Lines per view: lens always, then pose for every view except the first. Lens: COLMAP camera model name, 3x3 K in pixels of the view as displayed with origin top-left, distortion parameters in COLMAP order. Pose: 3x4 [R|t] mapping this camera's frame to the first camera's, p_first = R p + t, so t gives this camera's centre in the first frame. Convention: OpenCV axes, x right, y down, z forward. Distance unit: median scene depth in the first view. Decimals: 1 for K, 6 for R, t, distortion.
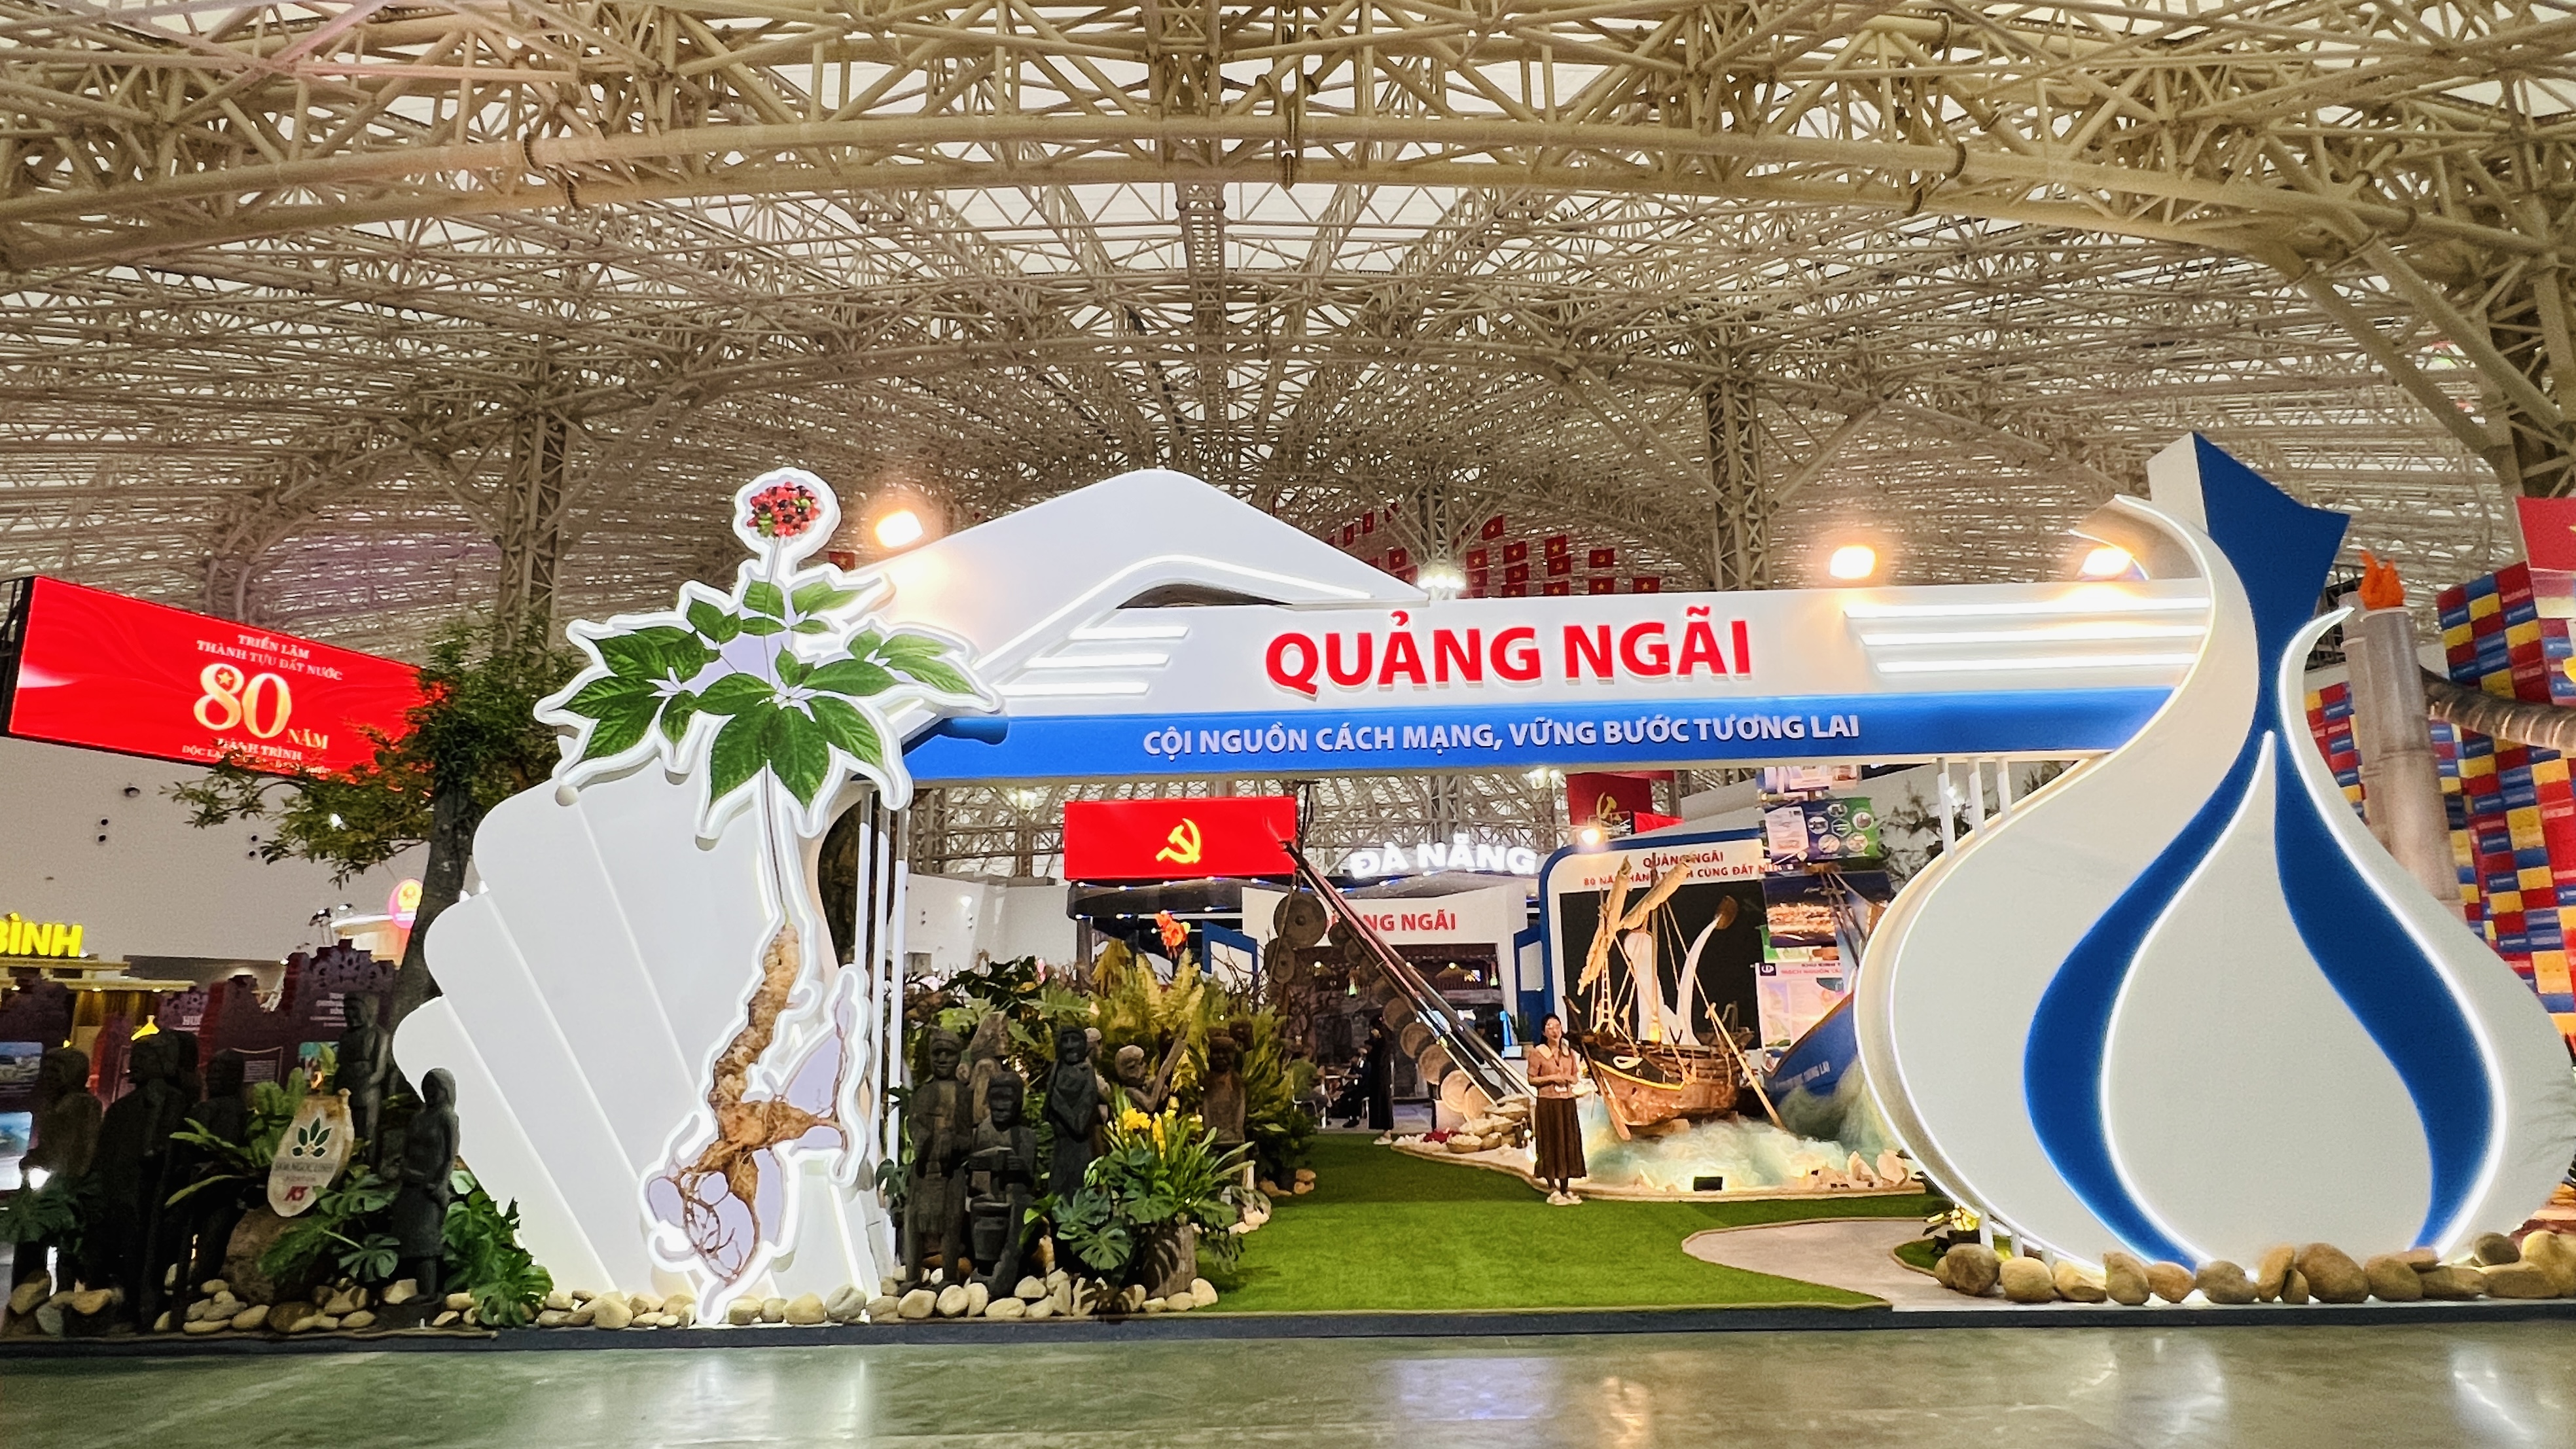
lens RADIAL K [[1446.7, 0, 1285.3], [0, 1446.7, 724.7], [0, 0, 1]] dist [0.001493, 0.000079]
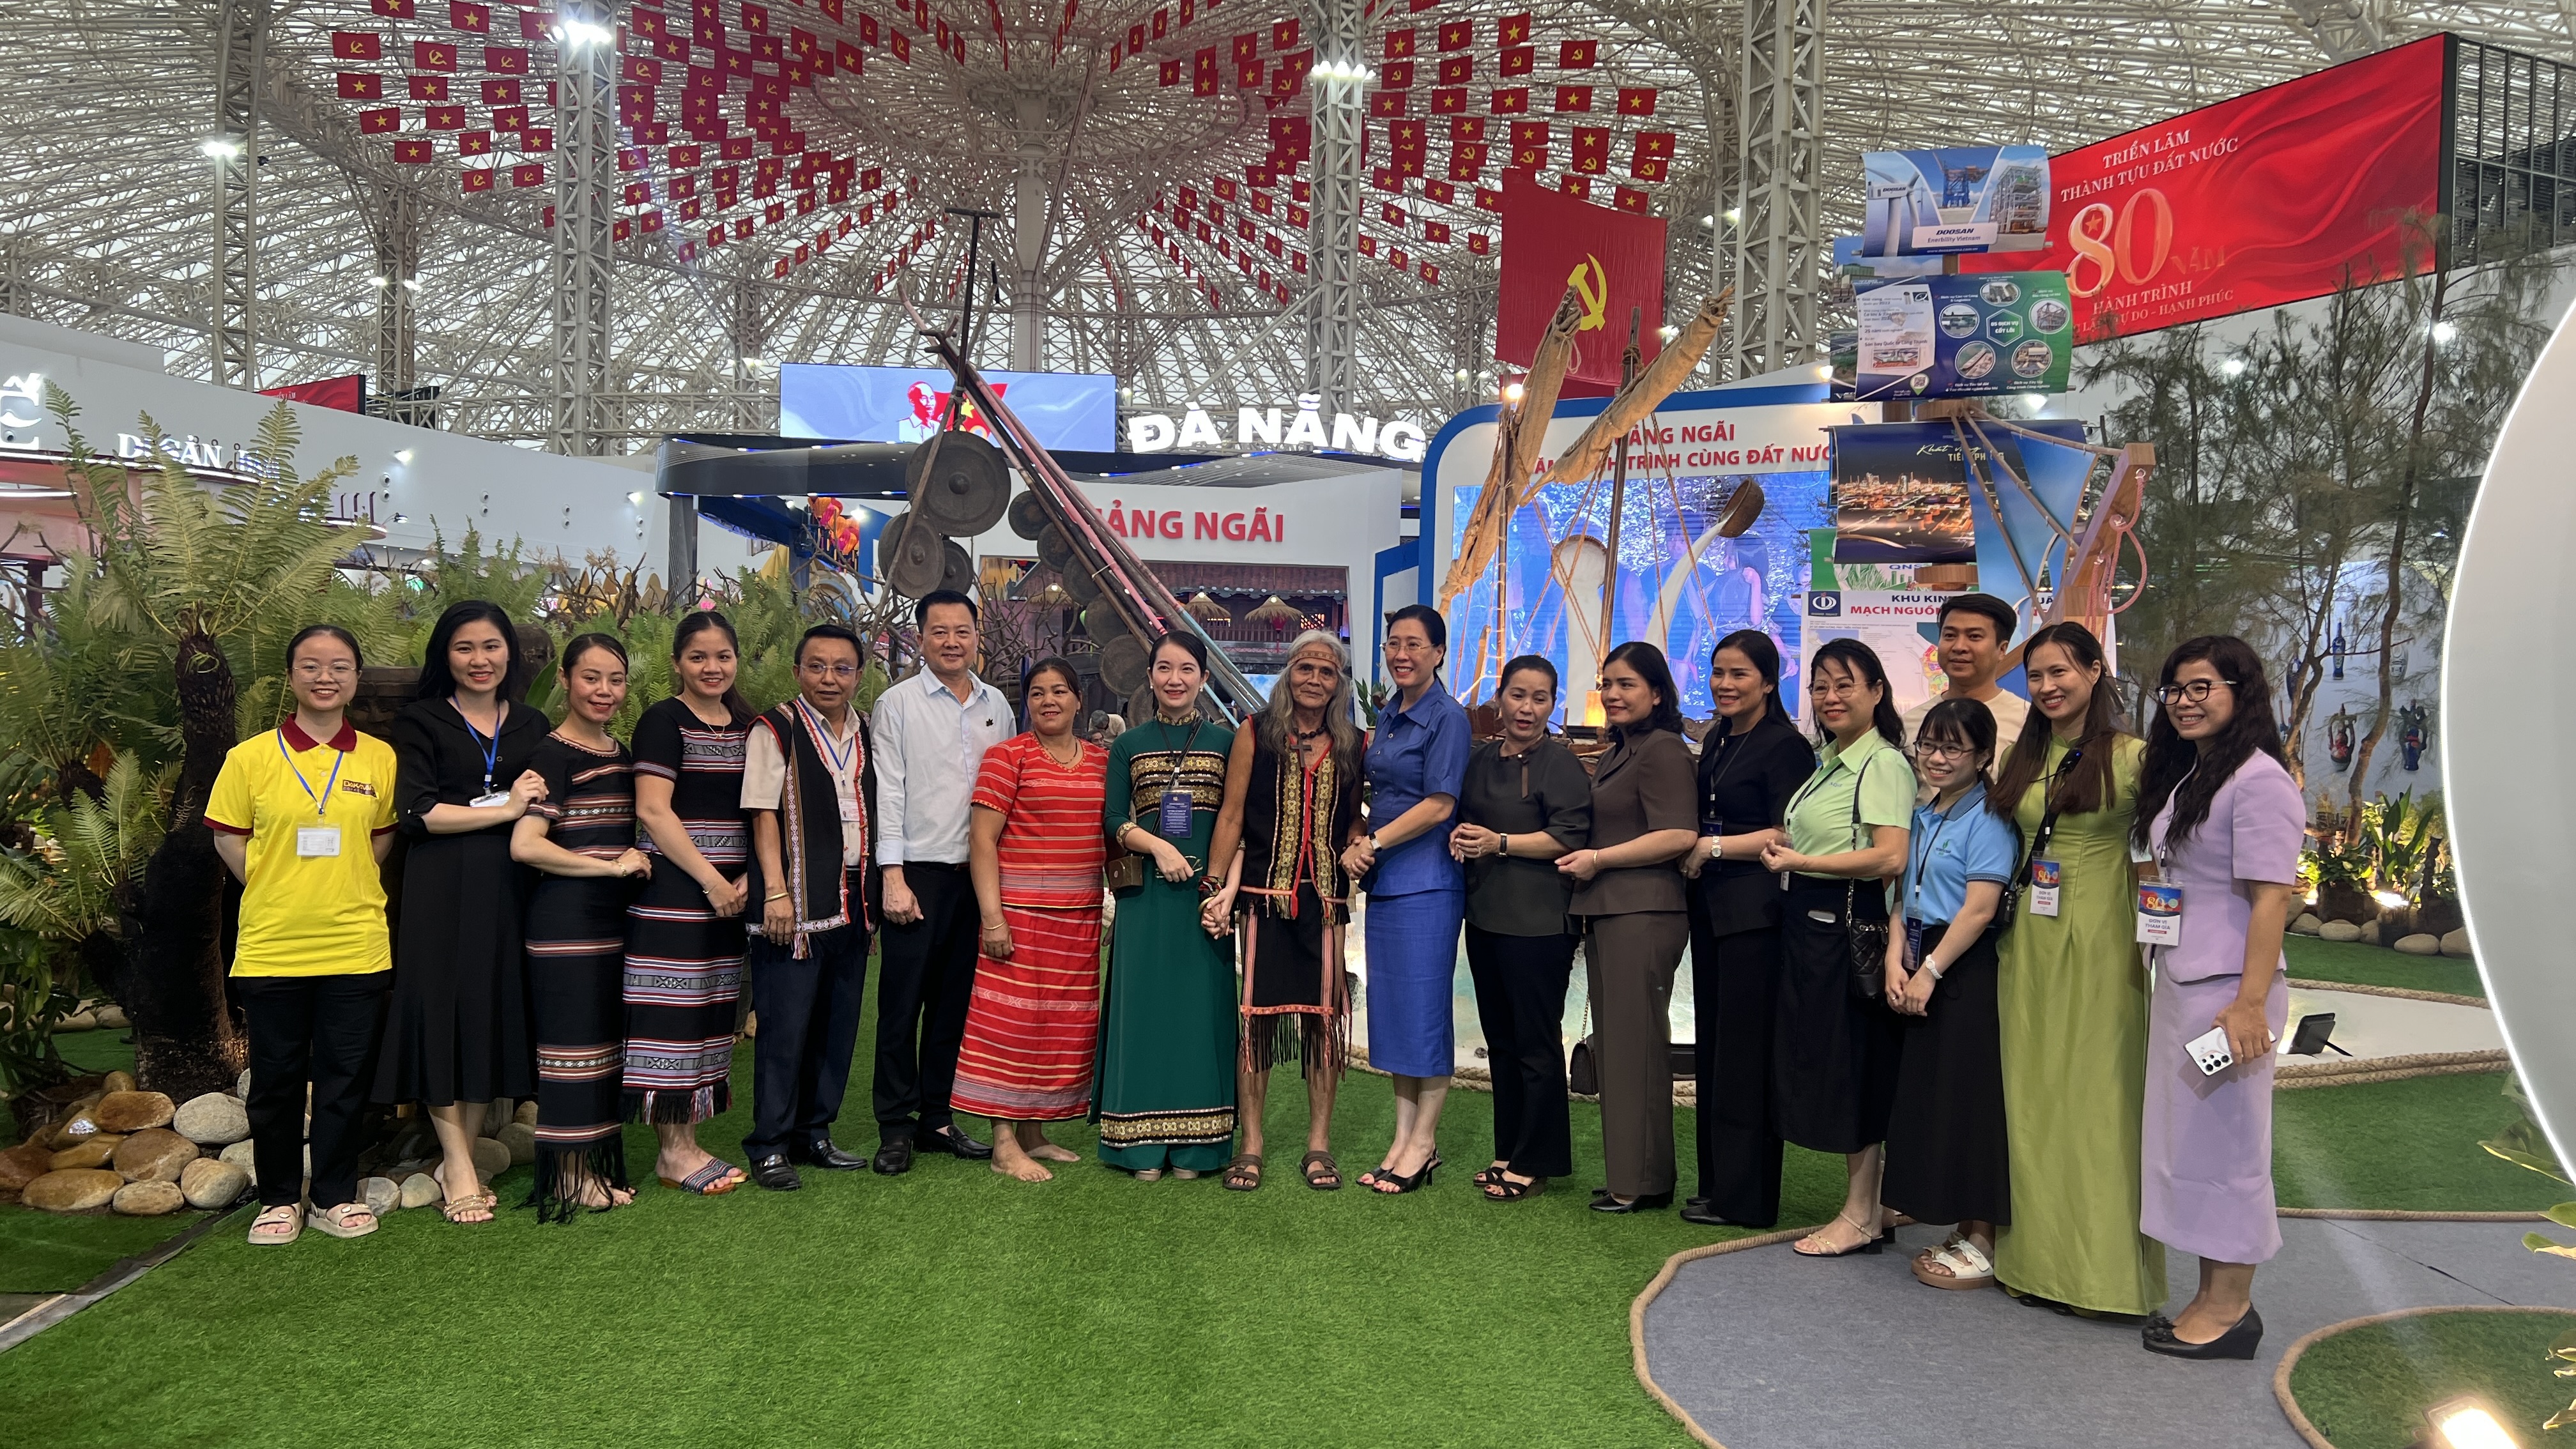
lens RADIAL K [[1969.7, 0, 1287.7], [0, 1969.7, 726.3], [0, 0, 1]] dist [0.001040, -0.000178]
pose [[0.994455, 0.045970, 0.094583, 0.040600], [-0.065335, 0.974834, 0.213143, 0.036614], [-0.082404, -0.218140, 0.972432, 0.162821]]
